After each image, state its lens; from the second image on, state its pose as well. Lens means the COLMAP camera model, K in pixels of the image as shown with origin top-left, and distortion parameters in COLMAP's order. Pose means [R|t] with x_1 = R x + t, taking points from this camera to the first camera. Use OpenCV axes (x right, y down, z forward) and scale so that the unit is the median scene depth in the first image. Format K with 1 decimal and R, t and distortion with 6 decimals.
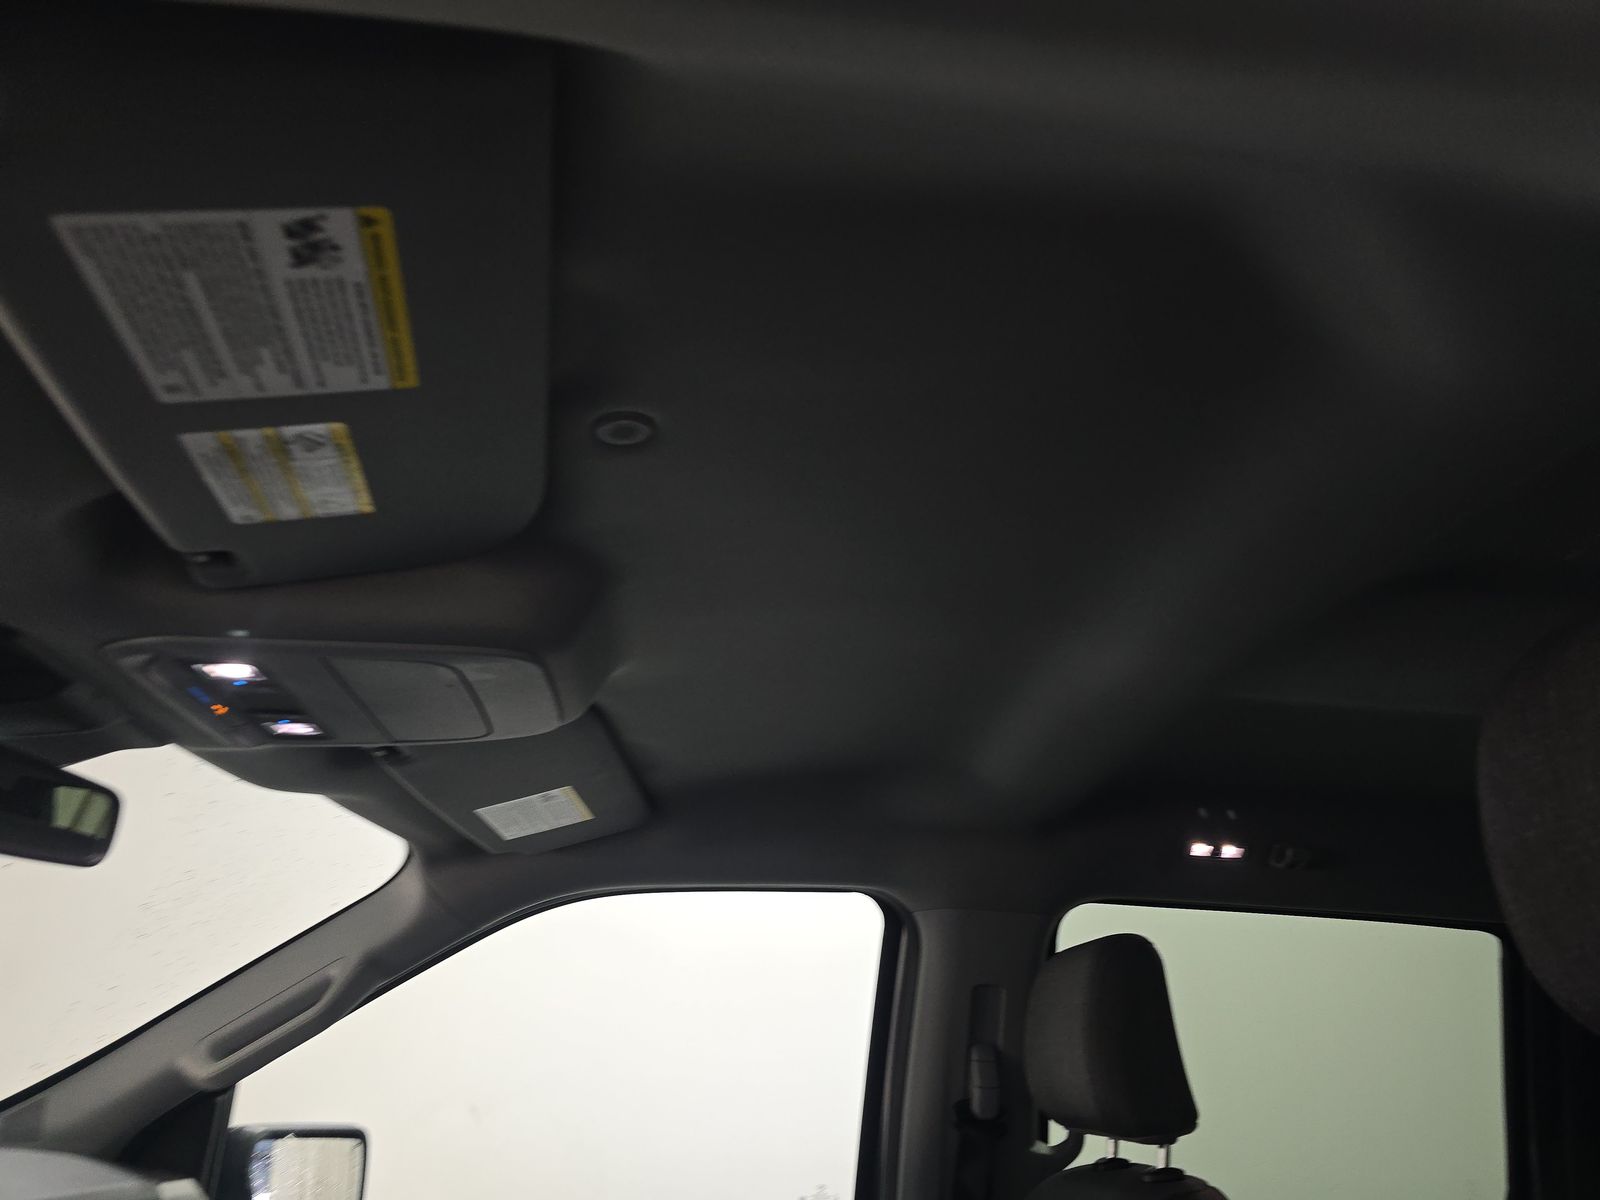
lens RADIAL K [[1092.5, 0, 807.4], [0, 1092.5, 574.1], [0, 0, 1]] dist [0.057823, -0.052550]
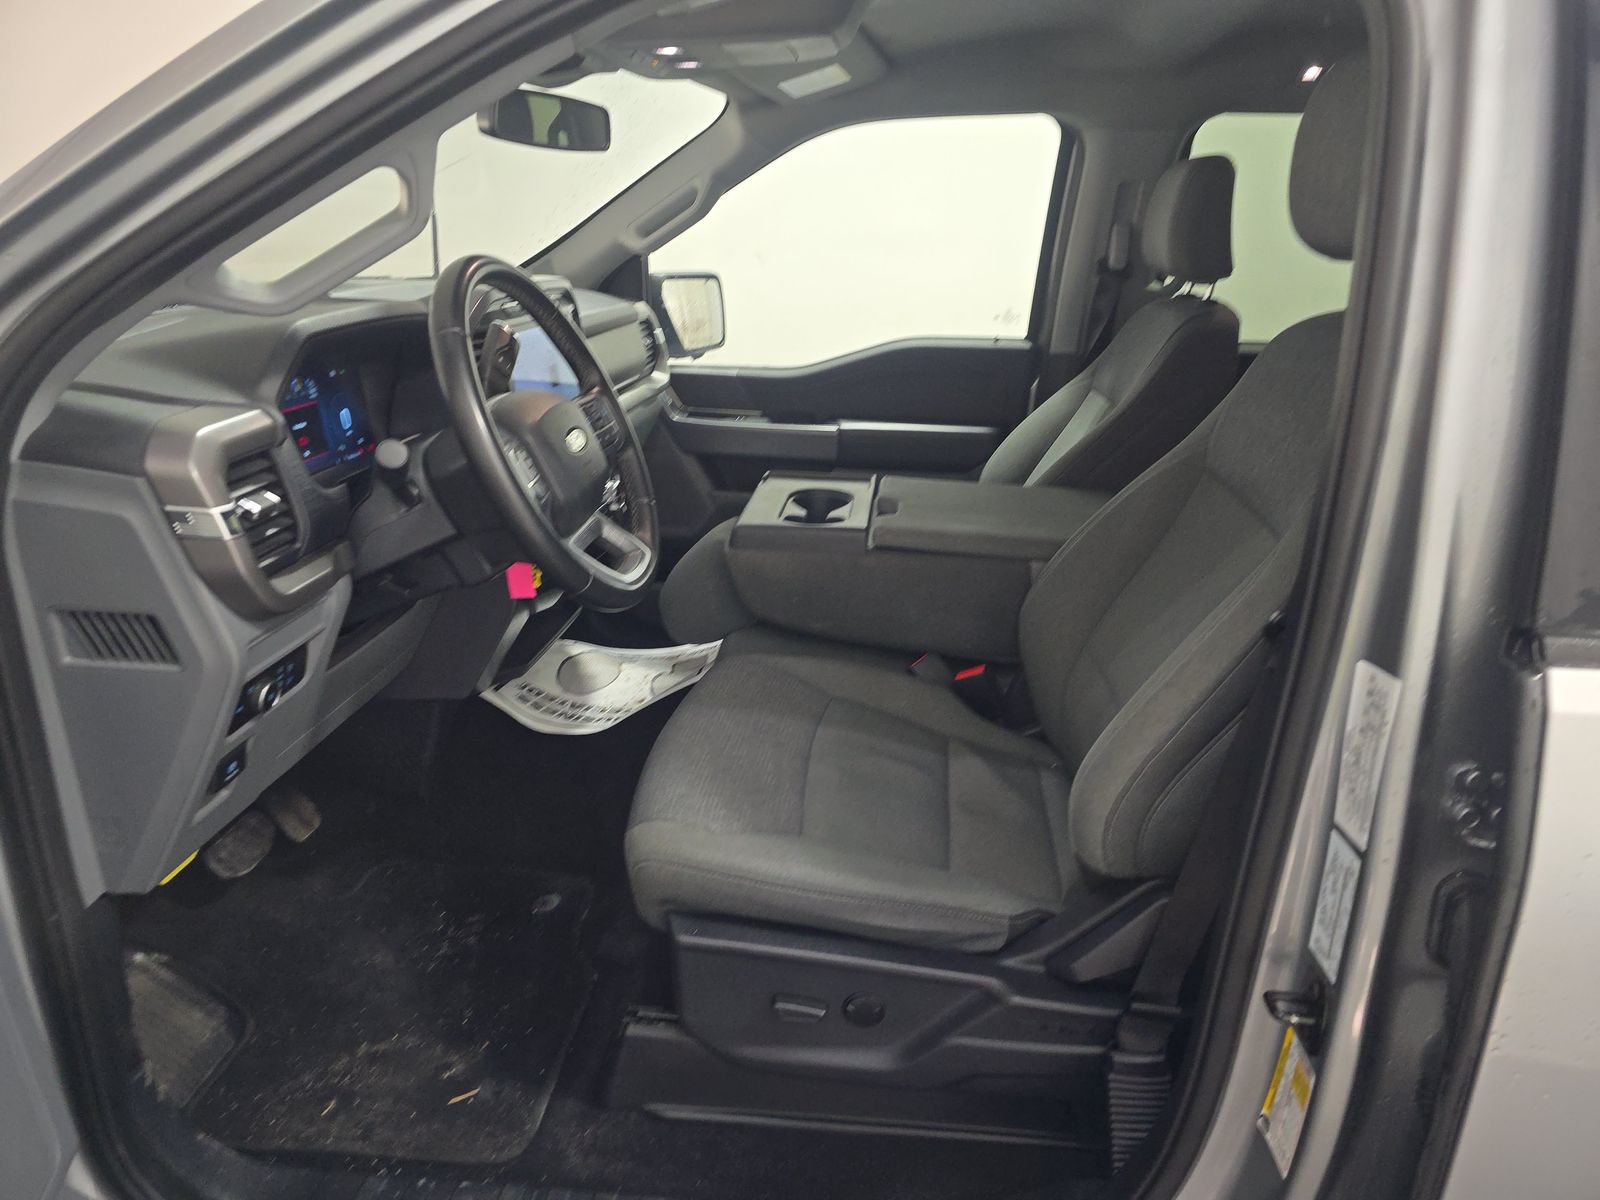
lens RADIAL K [[1092.5, 0, 807.4], [0, 1092.5, 574.1], [0, 0, 1]] dist [0.057823, -0.052550]
pose [[0.980992, 0.053995, -0.186386, 0.051584], [0.086299, 0.738898, 0.668268, -0.261547], [0.173803, -0.671650, 0.720193, -0.472422]]
